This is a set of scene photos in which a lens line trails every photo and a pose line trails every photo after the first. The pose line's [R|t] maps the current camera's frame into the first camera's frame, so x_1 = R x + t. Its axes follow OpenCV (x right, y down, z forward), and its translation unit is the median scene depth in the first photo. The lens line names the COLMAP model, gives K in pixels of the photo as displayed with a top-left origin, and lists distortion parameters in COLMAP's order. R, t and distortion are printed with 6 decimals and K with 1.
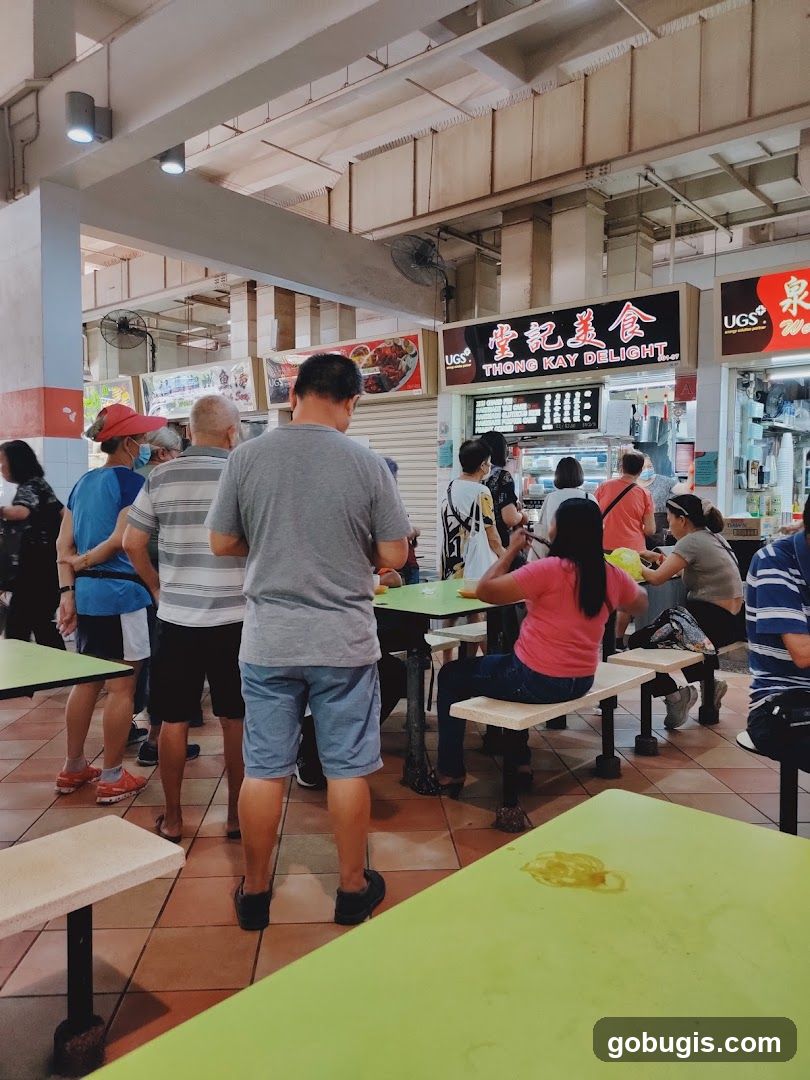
lens RADIAL K [[827.7, 0, 405.4], [0, 827.7, 538.4], [0, 0, 1]] dist [0.028959, -0.025522]
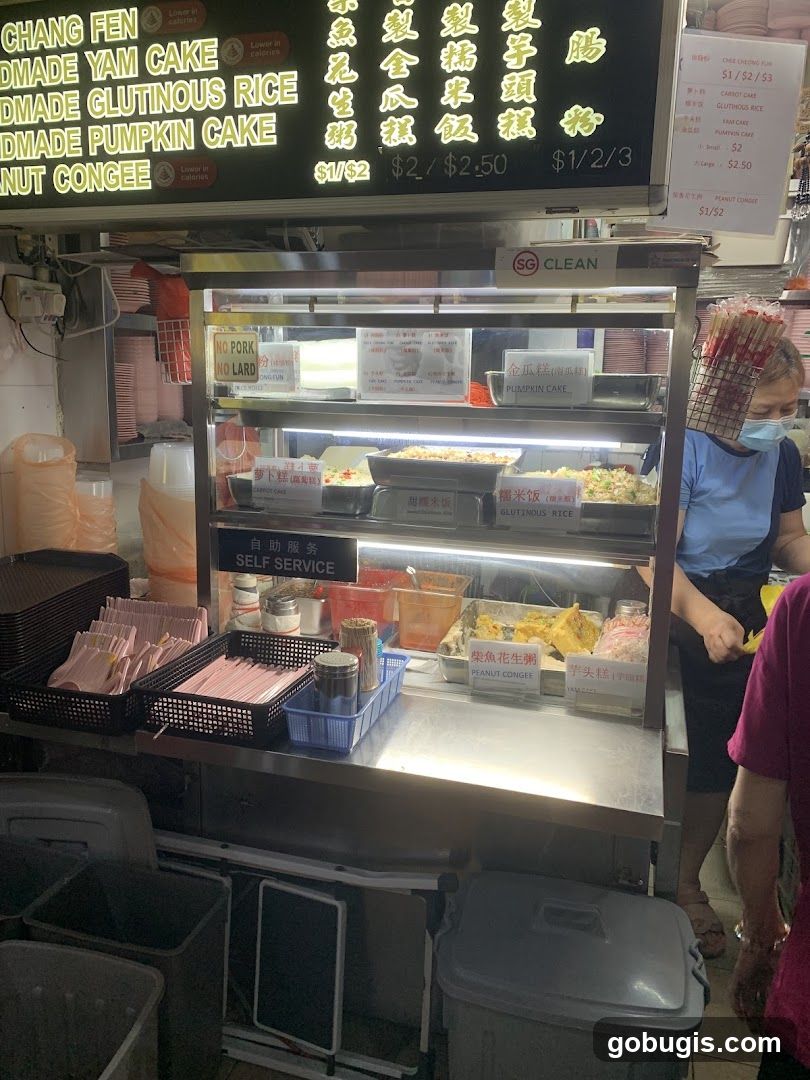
lens RADIAL K [[827.7, 0, 406.9], [0, 827.7, 540.8], [0, 0, 1]] dist [0.028959, -0.025522]
pose [[0.909802, -0.062197, 0.410356, 0.102507], [0.001277, 0.989122, 0.147089, -0.079535], [-0.415041, -0.133298, 0.899985, 0.814274]]
